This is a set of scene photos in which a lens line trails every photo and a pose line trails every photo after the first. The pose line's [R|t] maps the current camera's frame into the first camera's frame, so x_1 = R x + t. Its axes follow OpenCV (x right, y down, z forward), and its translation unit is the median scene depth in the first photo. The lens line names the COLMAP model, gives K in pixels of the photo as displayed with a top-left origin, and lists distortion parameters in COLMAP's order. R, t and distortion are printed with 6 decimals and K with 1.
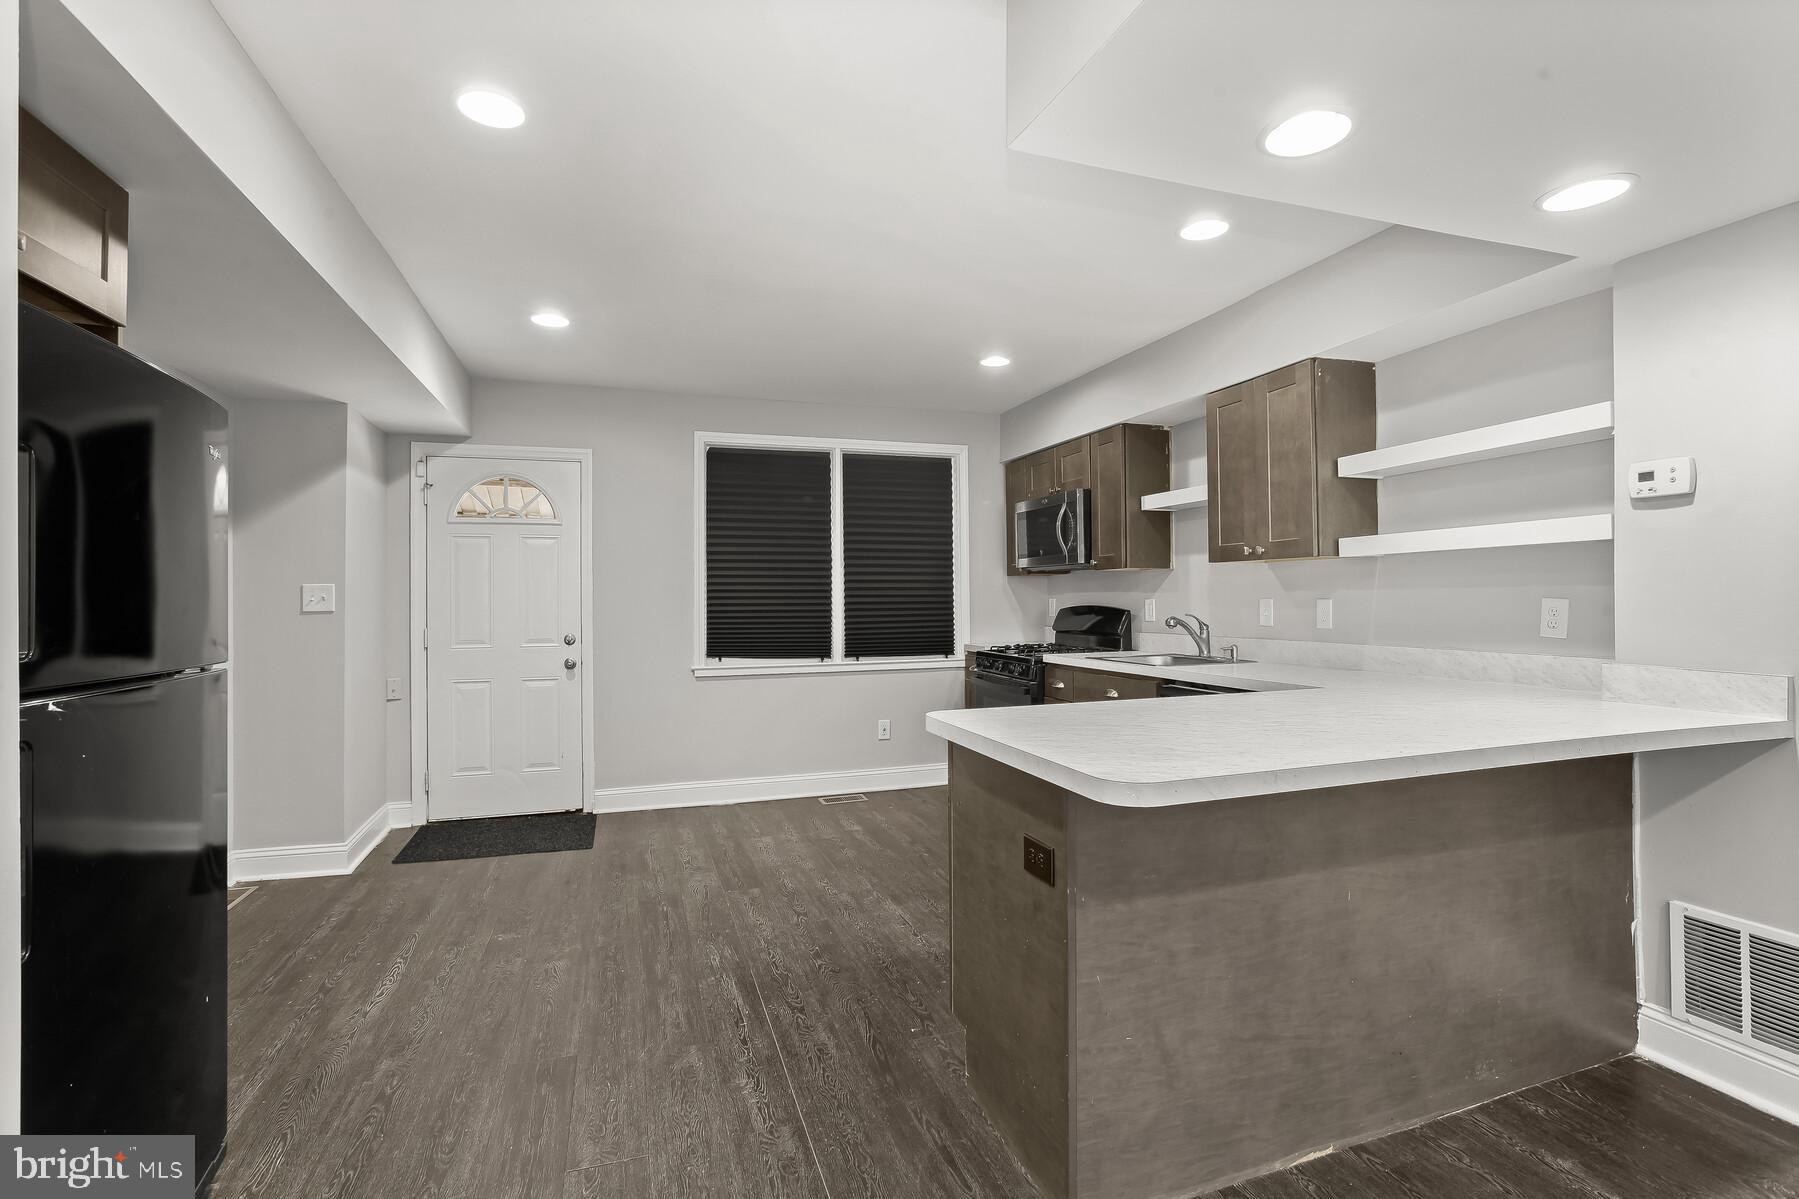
lens RADIAL K [[821.7, 0, 902.4], [0, 821.7, 585.8], [0, 0, 1]] dist [-0.024085, 0.010262]
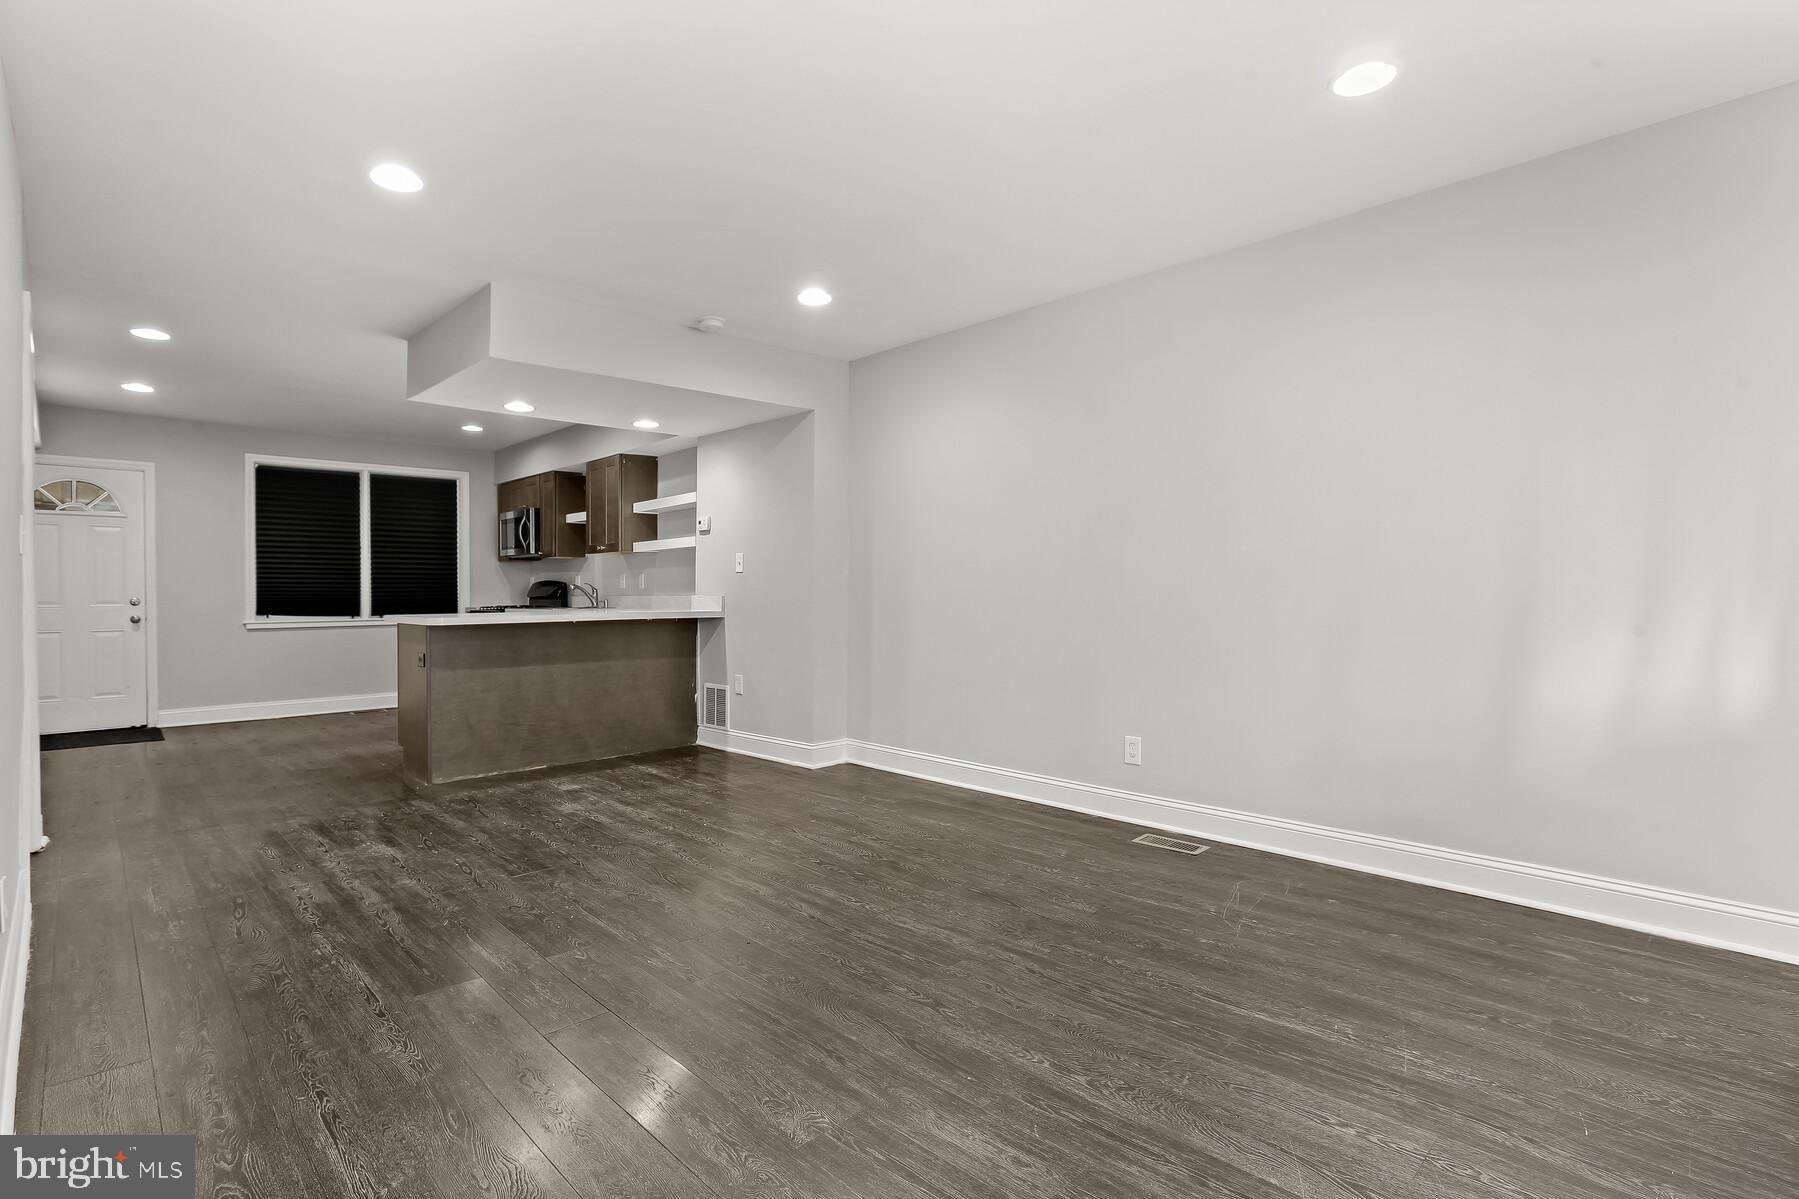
lens RADIAL K [[851.2, 0, 870.0], [0, 851.2, 588.7], [0, 0, 1]] dist [-0.025895, 0.023777]
pose [[0.913273, 0.003813, 0.407331, 0.176635], [-0.007733, 0.999938, 0.007978, 0.029915], [-0.407275, -0.010436, 0.913246, -1.005482]]
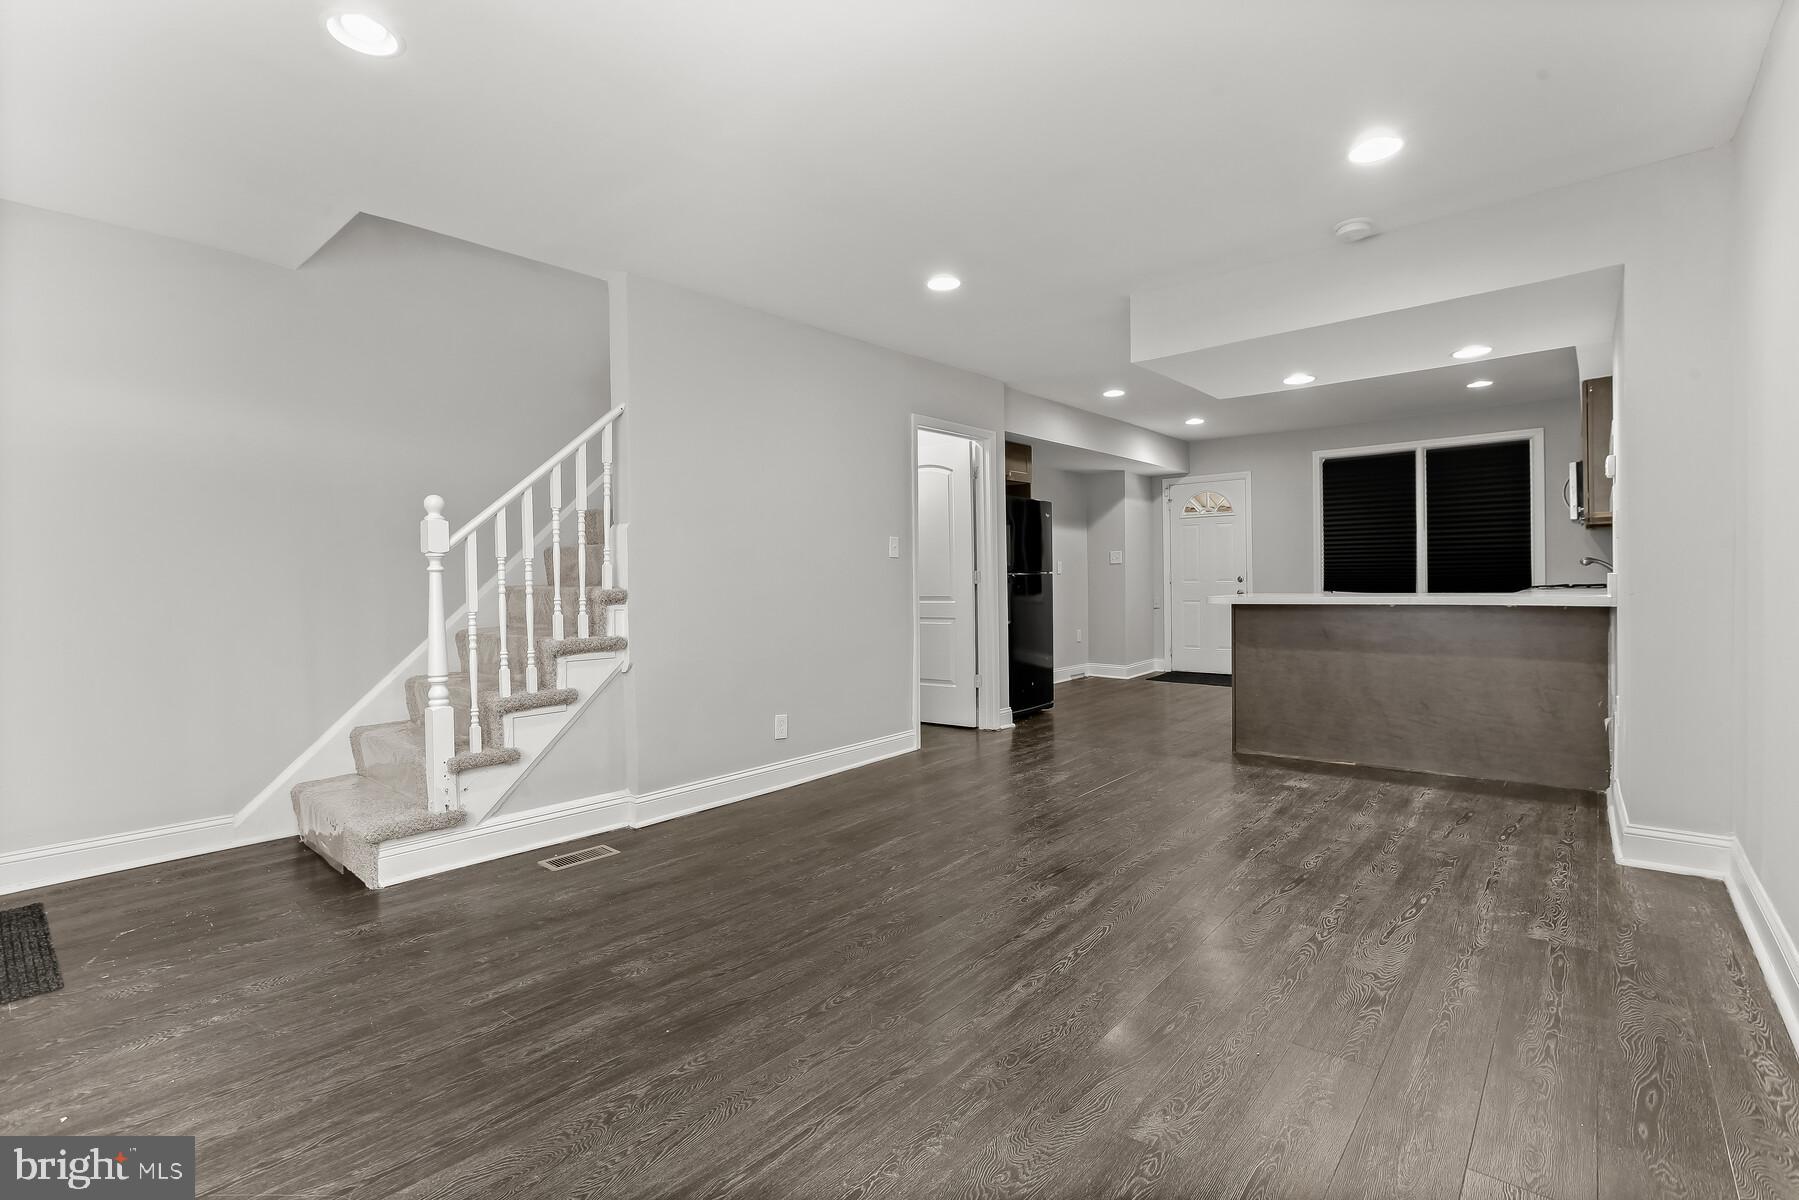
lens RADIAL K [[823.6, 0, 899.5], [0, 823.6, 600.0], [0, 0, 1]] dist [-0.062267, 0.038467]
pose [[0.516172, 0.020806, -0.856232, 0.937859], [0.023380, 0.998990, 0.038369, 0.031844], [0.856166, -0.039823, 0.515165, -0.707441]]
